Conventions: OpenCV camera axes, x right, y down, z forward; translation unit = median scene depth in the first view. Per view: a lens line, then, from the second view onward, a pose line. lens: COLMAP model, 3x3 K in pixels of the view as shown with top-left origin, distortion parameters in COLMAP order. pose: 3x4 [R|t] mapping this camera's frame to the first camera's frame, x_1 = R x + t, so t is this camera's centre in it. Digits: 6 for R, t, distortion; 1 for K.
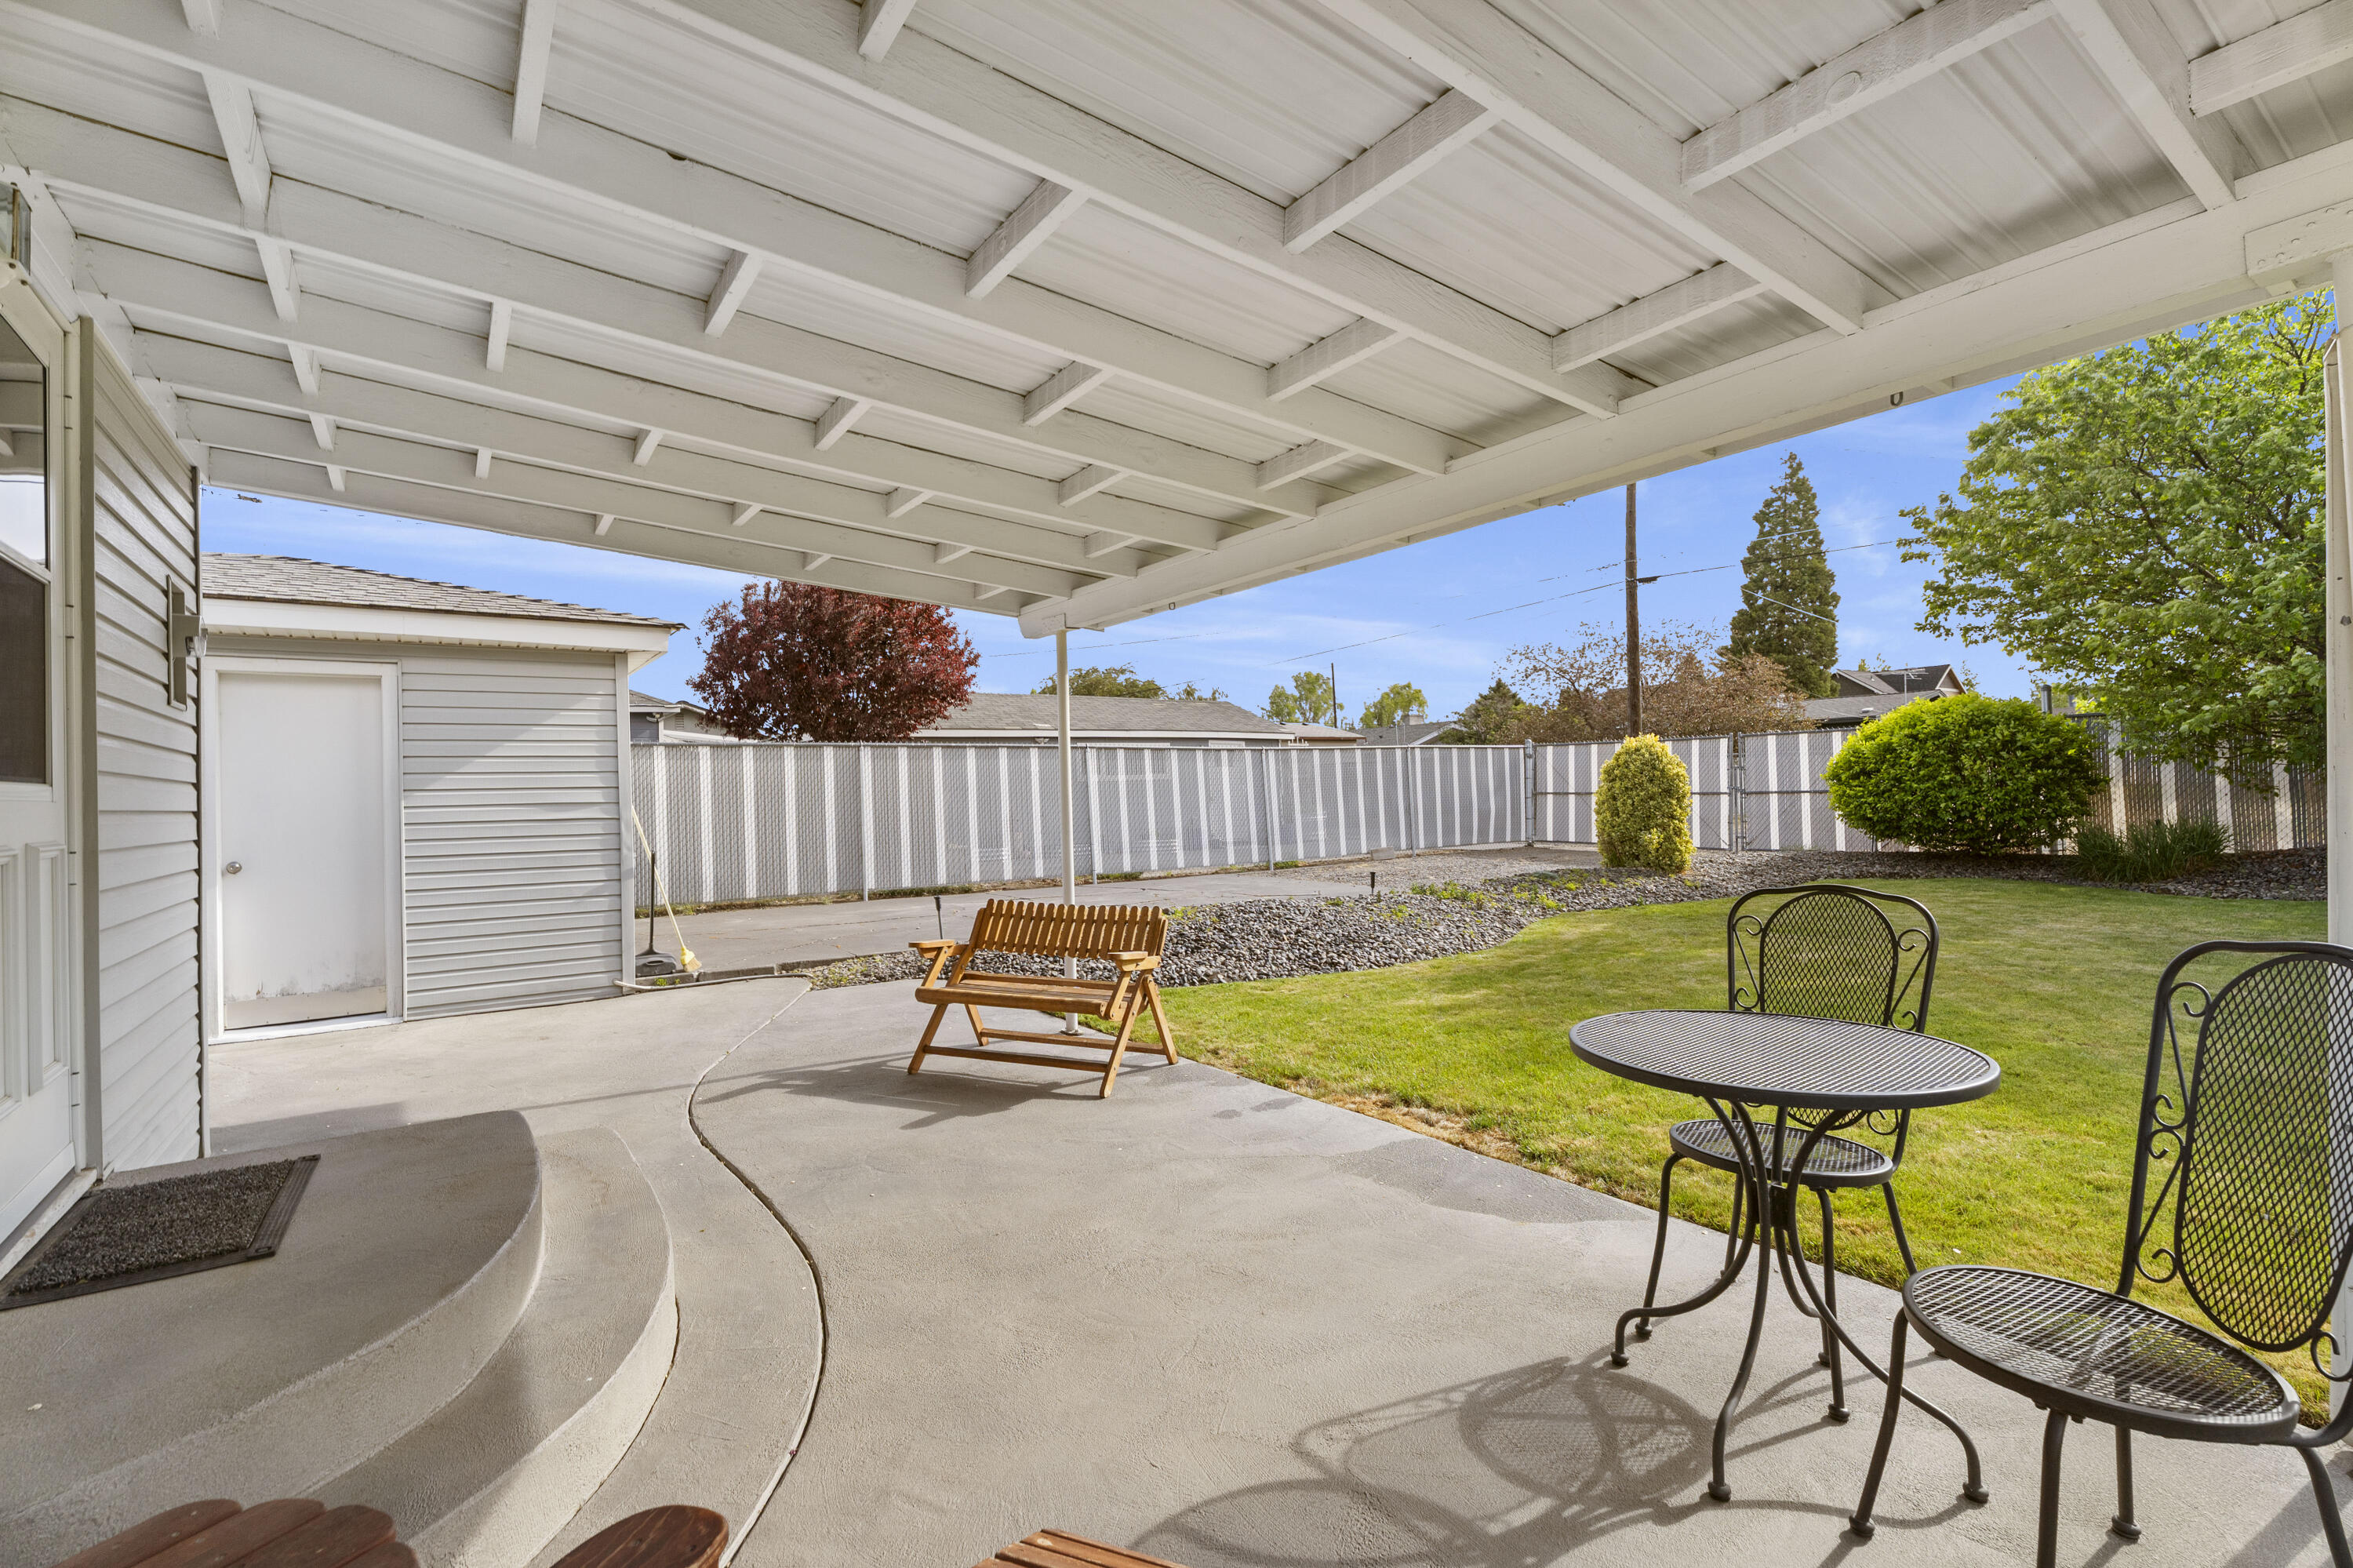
lens RADIAL K [[1062.8, 0, 1174.9], [0, 1062.8, 779.3], [0, 0, 1]] dist [-0.001506, -0.000039]
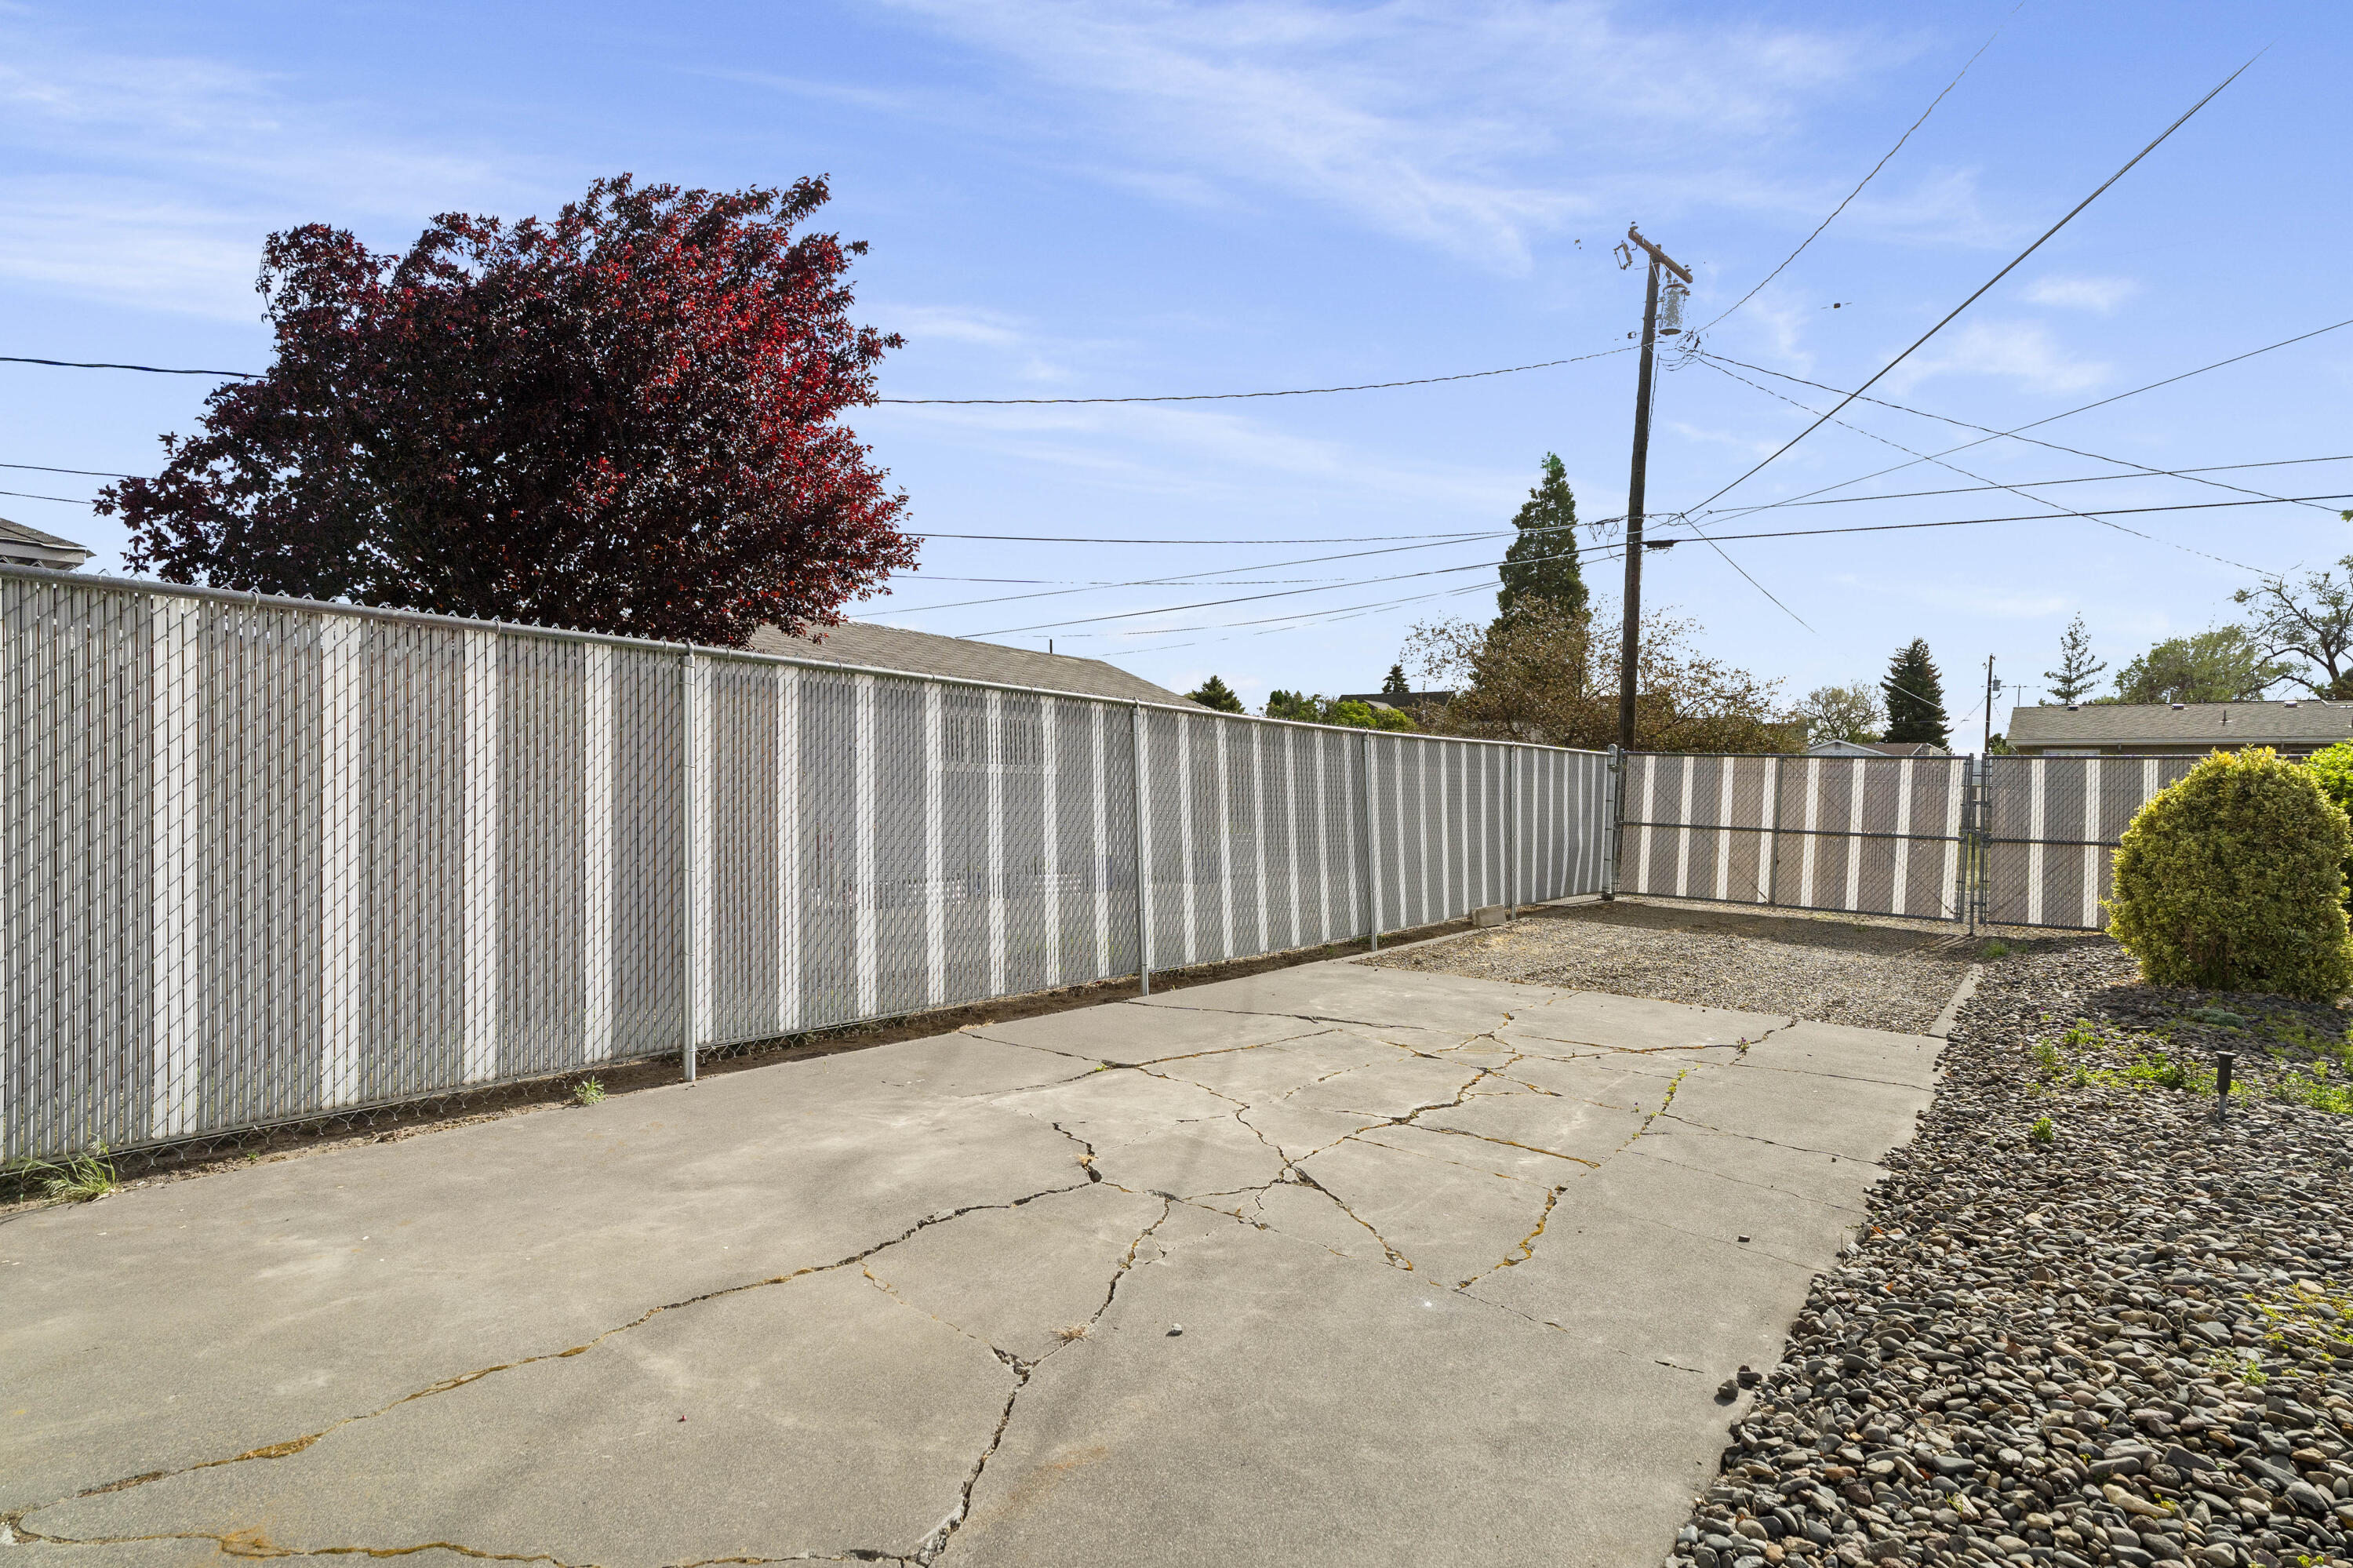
lens RADIAL K [[1183.5, 0, 1183.2], [0, 1183.5, 804.0], [0, 0, 1]] dist [0.002449, -0.000589]
pose [[0.947848, 0.042387, 0.315892, -0.200092], [-0.049320, 0.998685, 0.013982, 0.004701], [-0.314884, -0.028833, 0.948692, 0.428224]]
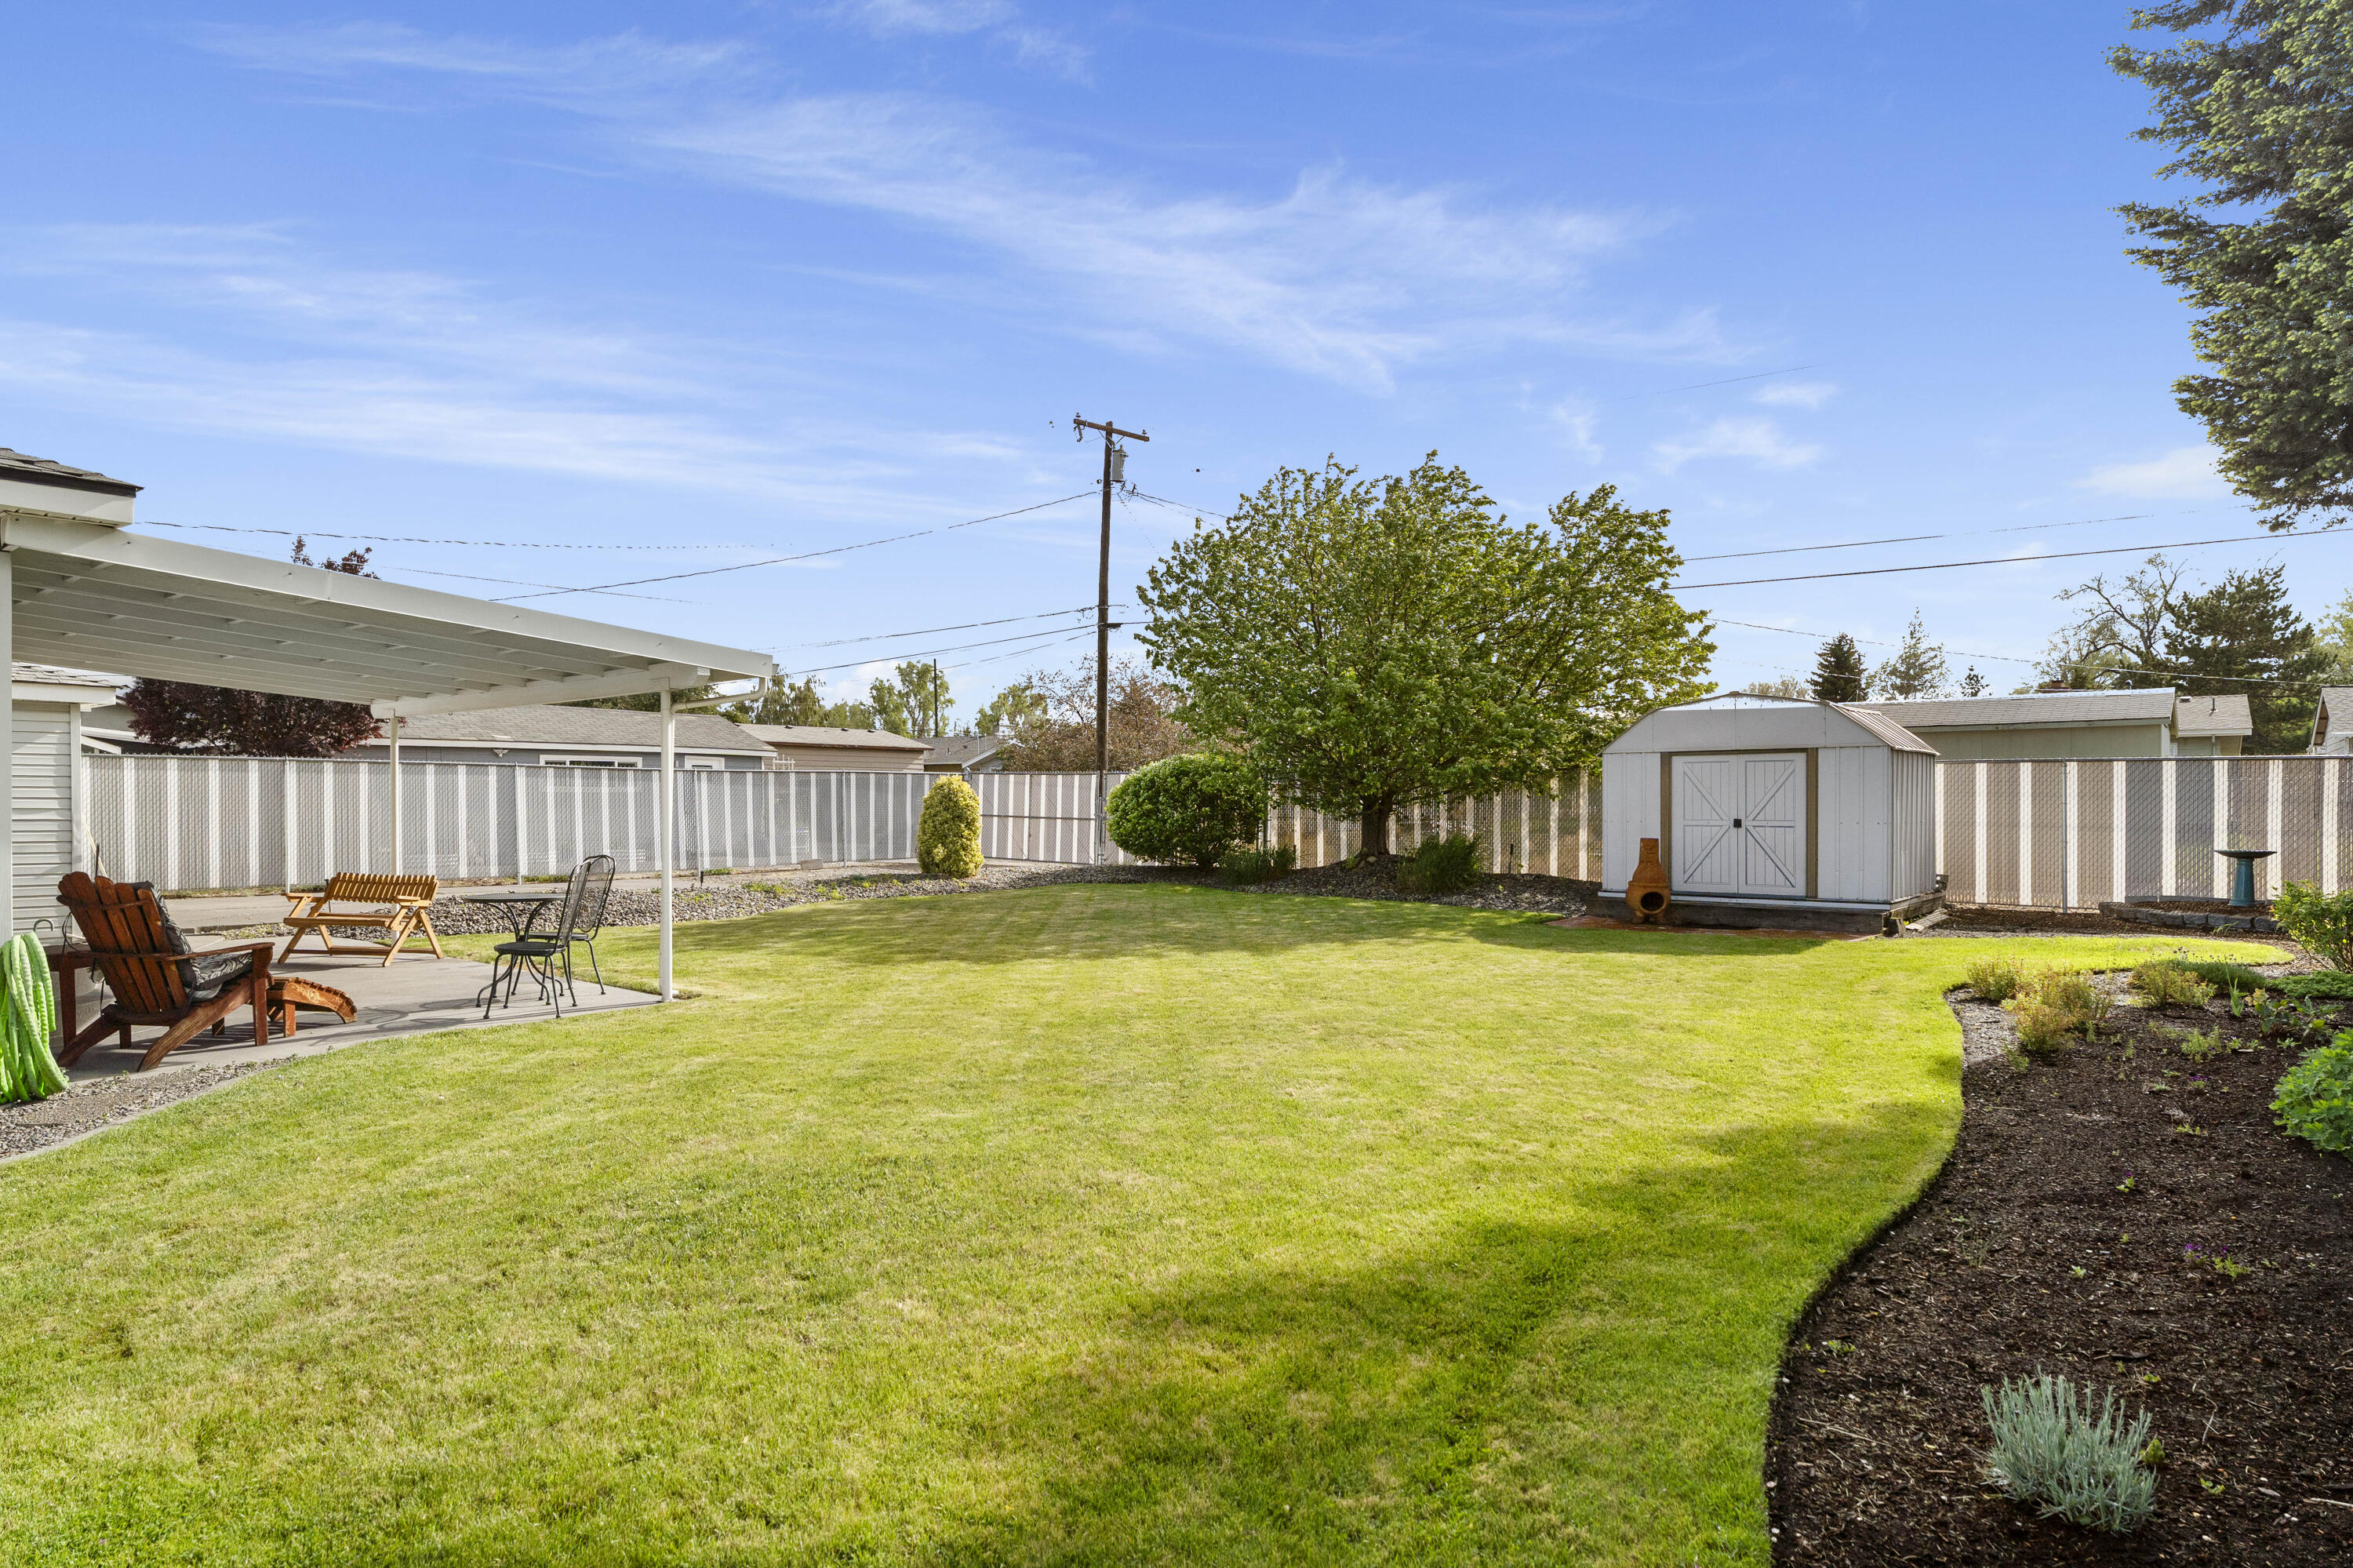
lens RADIAL K [[1309.4, 0, 1169.3], [0, 1309.4, 798.1], [0, 0, 1]] dist [-0.002461, 0.000468]
pose [[0.961002, 0.030224, 0.274885, 0.184324], [-0.032878, 0.999447, 0.005052, -0.022681], [-0.274580, -0.013892, 0.961464, -0.491595]]
